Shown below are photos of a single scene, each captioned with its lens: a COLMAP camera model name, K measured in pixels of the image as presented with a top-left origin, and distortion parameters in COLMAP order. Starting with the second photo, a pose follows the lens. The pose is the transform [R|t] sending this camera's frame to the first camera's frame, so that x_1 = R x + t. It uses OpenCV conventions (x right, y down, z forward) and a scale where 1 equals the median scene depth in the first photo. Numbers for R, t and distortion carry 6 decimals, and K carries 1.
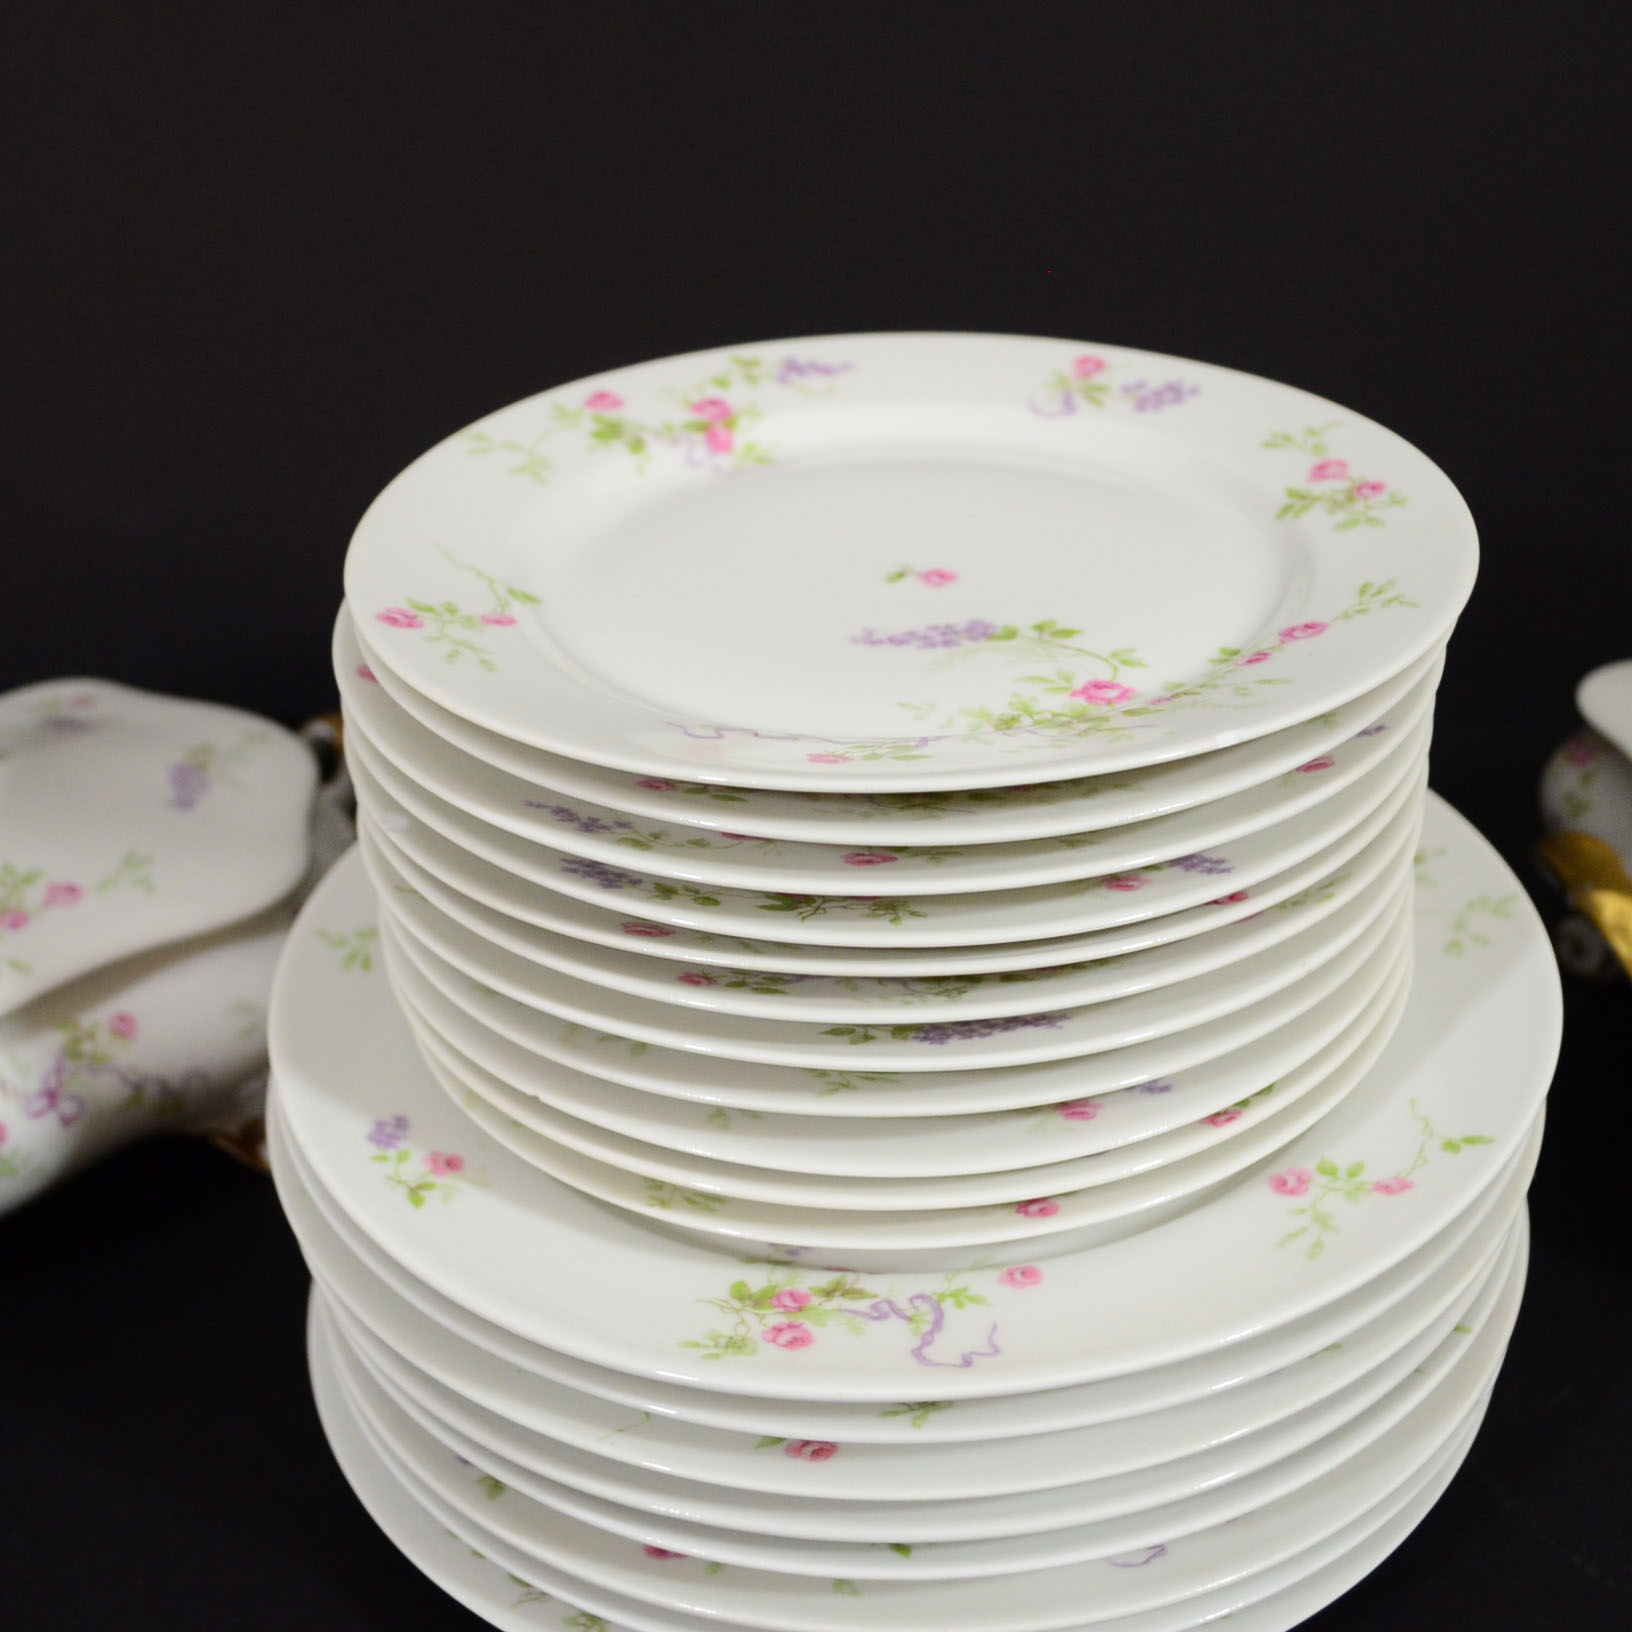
lens RADIAL K [[2113.2, 0, 850.6], [0, 2113.2, 818.0], [0, 0, 1]] dist [-0.015076, -0.020076]
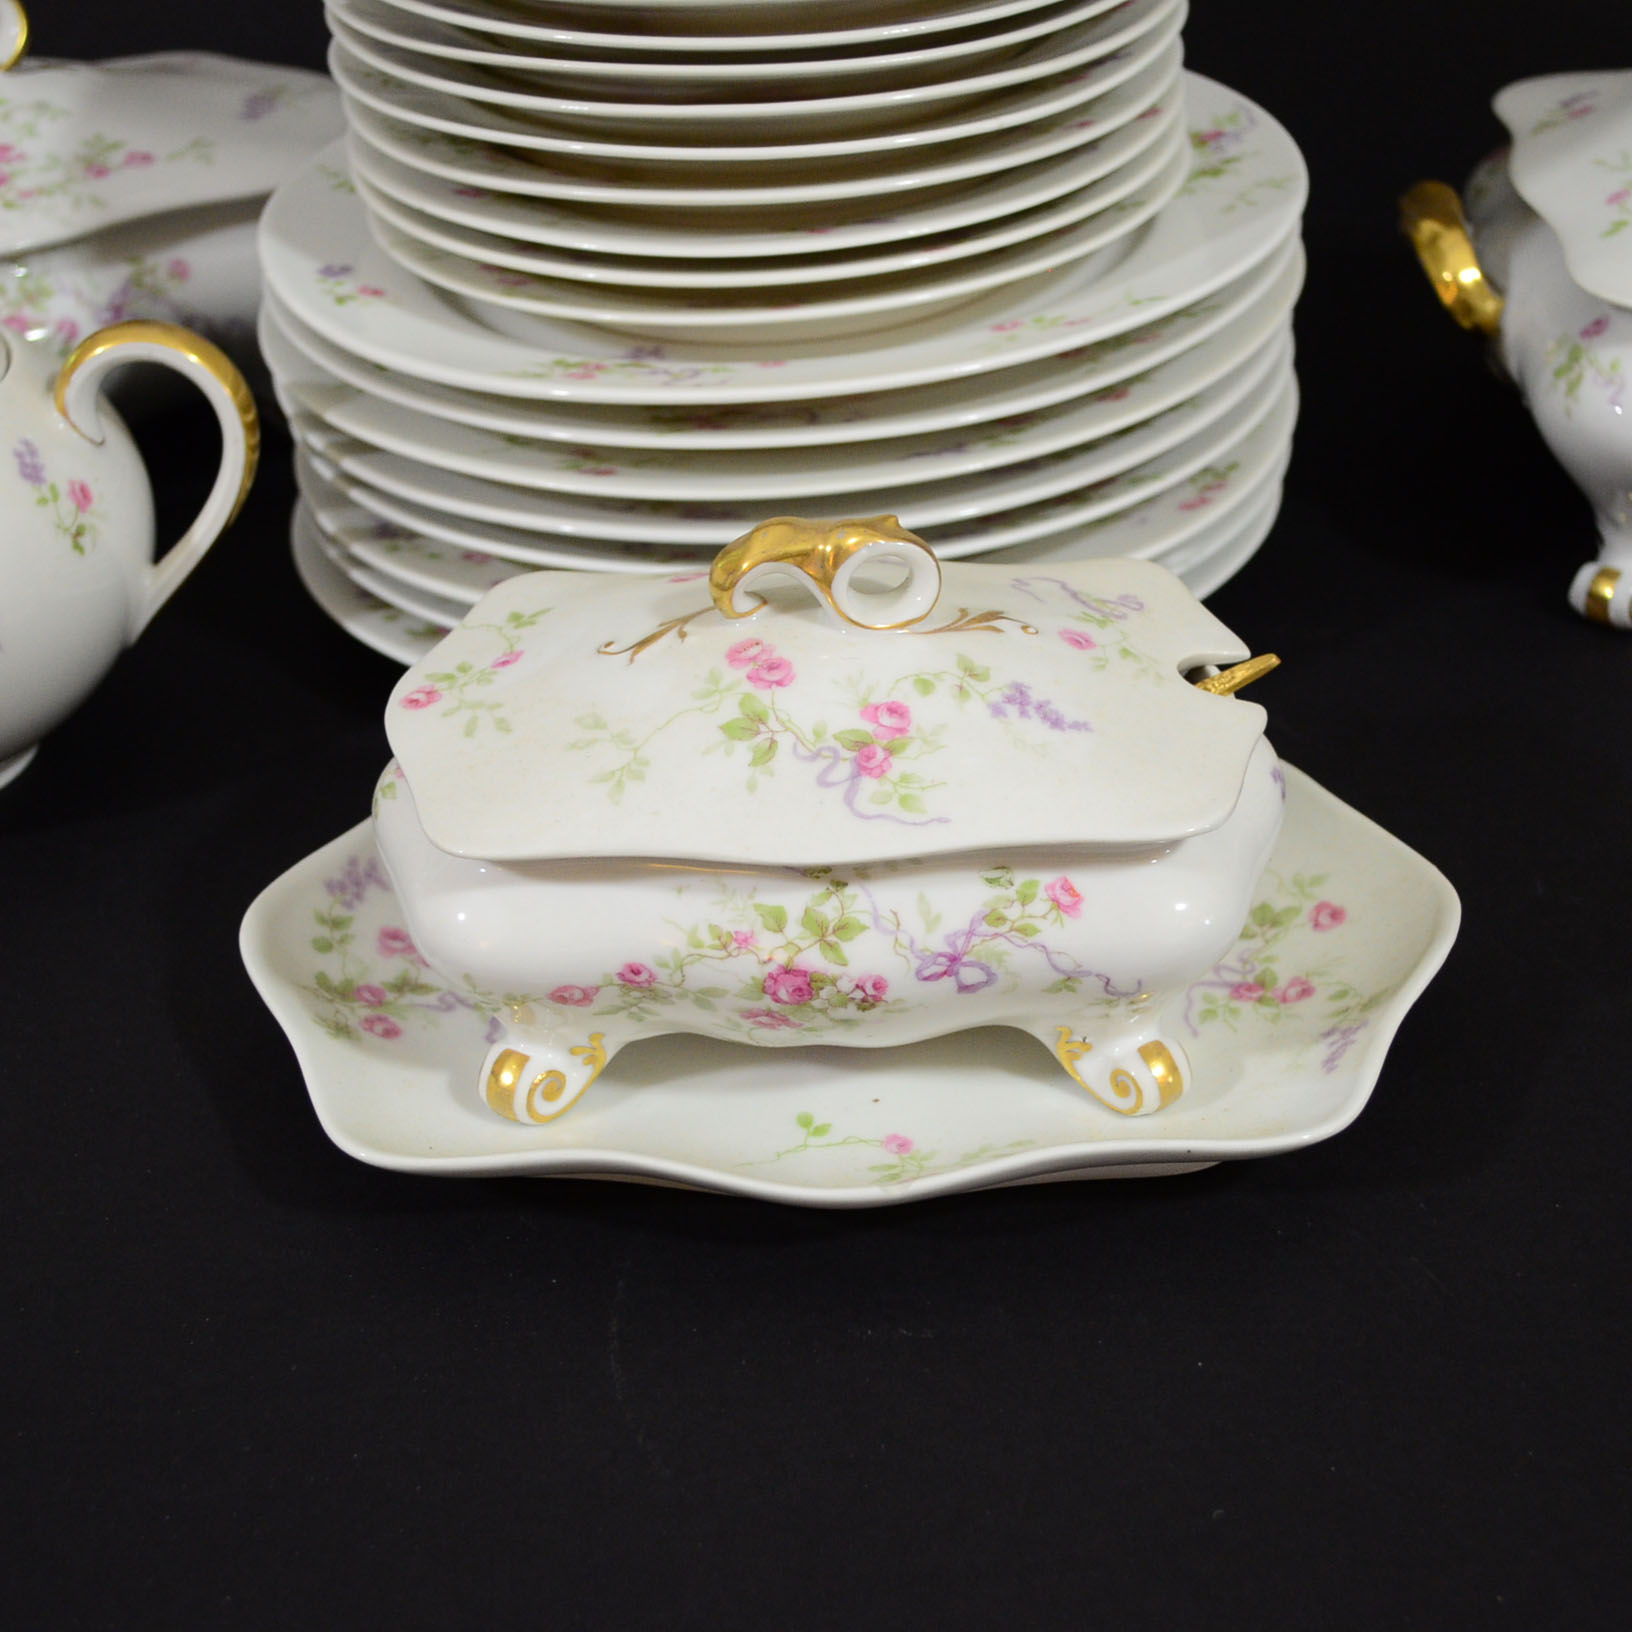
lens RADIAL K [[2492.6, 0, 816.0], [0, 2492.6, 816.0], [0, 0, 1]] dist [-0.020813, -0.003438]
pose [[0.983122, 0.085351, -0.161822, 0.353479], [-0.074169, 0.994501, 0.073935, 0.352950], [0.167242, -0.060685, 0.984046, -0.480226]]
